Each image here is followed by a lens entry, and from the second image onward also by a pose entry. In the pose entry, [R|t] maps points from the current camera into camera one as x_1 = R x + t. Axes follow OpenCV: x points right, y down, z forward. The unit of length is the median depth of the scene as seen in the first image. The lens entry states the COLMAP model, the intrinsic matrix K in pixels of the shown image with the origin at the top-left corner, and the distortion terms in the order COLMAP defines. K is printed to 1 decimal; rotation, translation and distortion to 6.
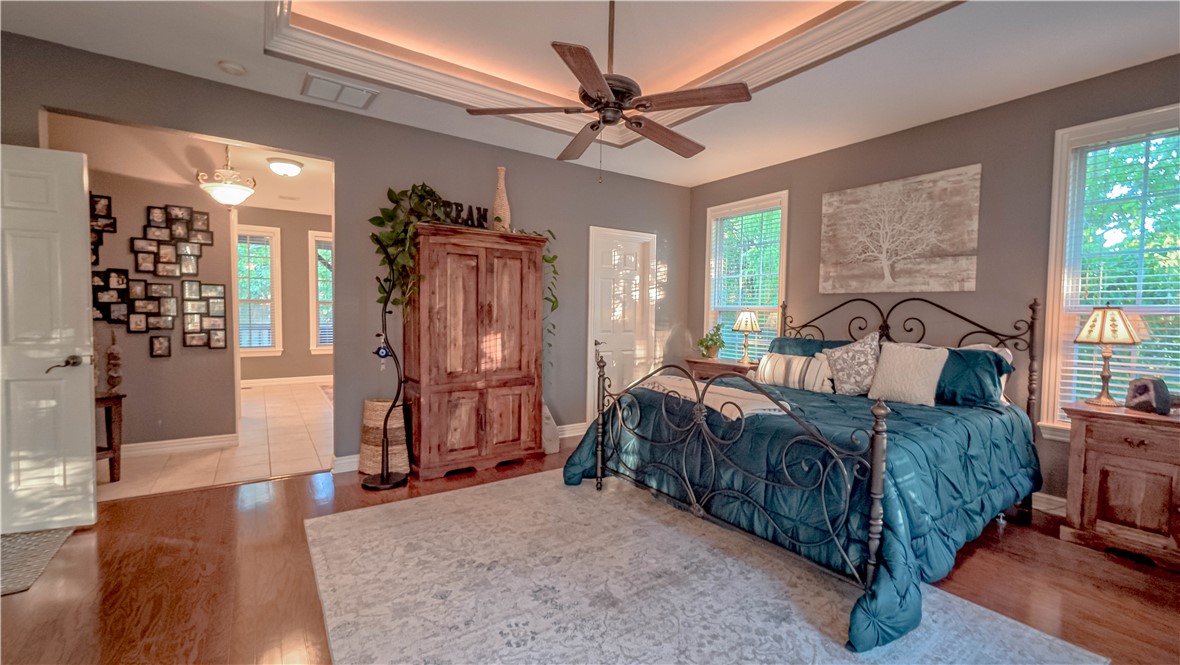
lens RADIAL K [[497.4, 0, 597.4], [0, 497.4, 333.7], [0, 0, 1]] dist [0.001837, 0.000100]
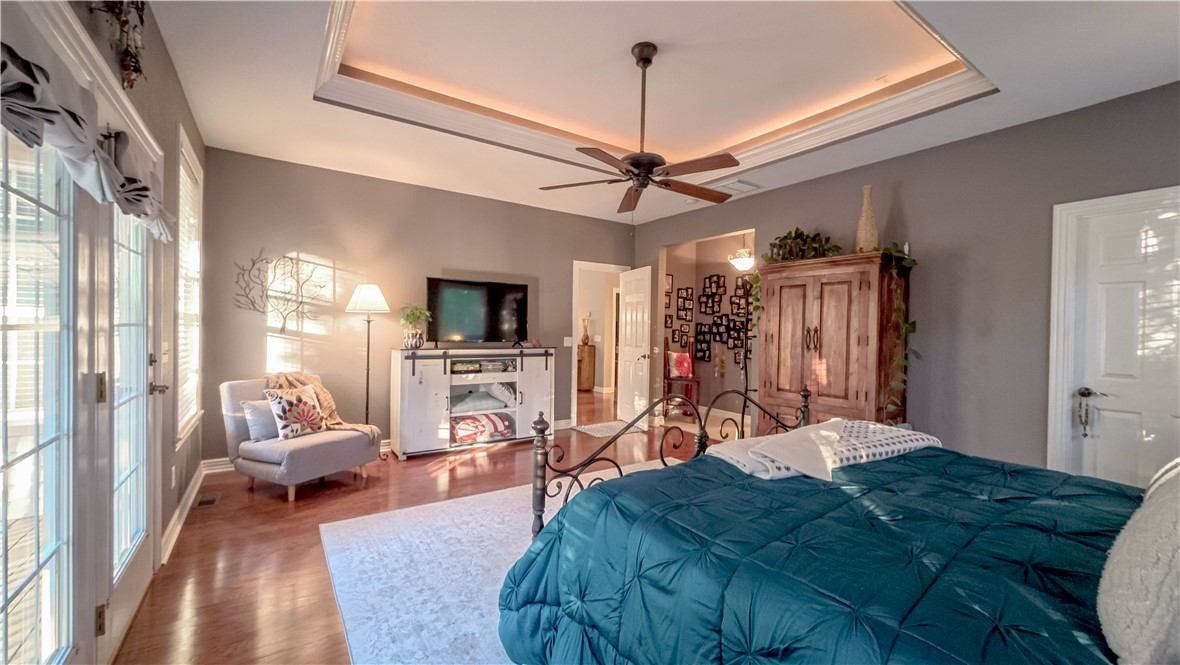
lens RADIAL K [[460.5, 0, 595.0], [0, 460.5, 336.1], [0, 0, 1]] dist [0.001702, 0.000104]
pose [[-0.015897, -0.002632, -0.999870, 0.728371], [-0.063425, 0.997985, -0.001618, -0.014371], [0.997860, 0.063391, -0.016032, 0.541371]]
